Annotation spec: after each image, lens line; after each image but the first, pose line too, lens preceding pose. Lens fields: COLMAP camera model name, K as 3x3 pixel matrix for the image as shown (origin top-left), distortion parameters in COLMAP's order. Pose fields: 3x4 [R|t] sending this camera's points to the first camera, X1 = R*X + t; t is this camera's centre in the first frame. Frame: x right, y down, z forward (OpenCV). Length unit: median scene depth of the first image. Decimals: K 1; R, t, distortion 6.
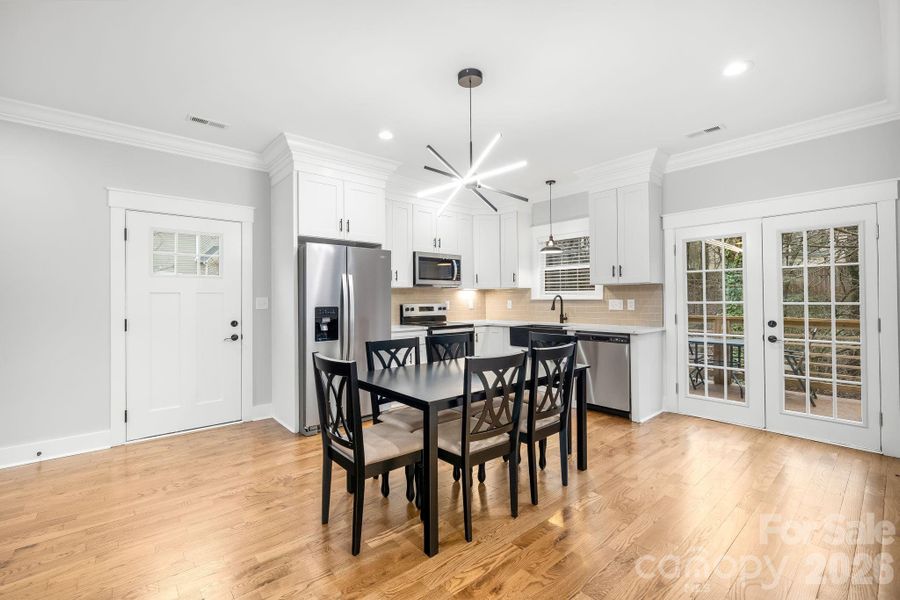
lens RADIAL K [[399.6, 0, 445.6], [0, 399.6, 294.3], [0, 0, 1]] dist [-0.001667, -0.000042]
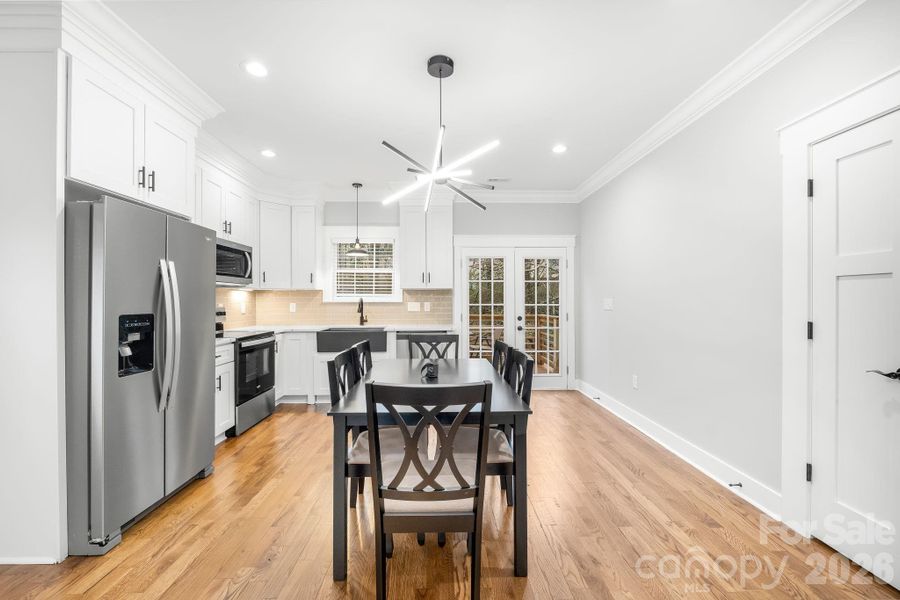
lens RADIAL K [[373.0, 0, 454.1], [0, 373.0, 301.8], [0, 0, 1]] dist [-0.013514, 0.000215]
pose [[0.623447, 0.002205, 0.781863, -0.373229], [-0.011311, 0.999917, 0.006199, 0.004309], [-0.781784, -0.012709, 0.623420, 0.269990]]
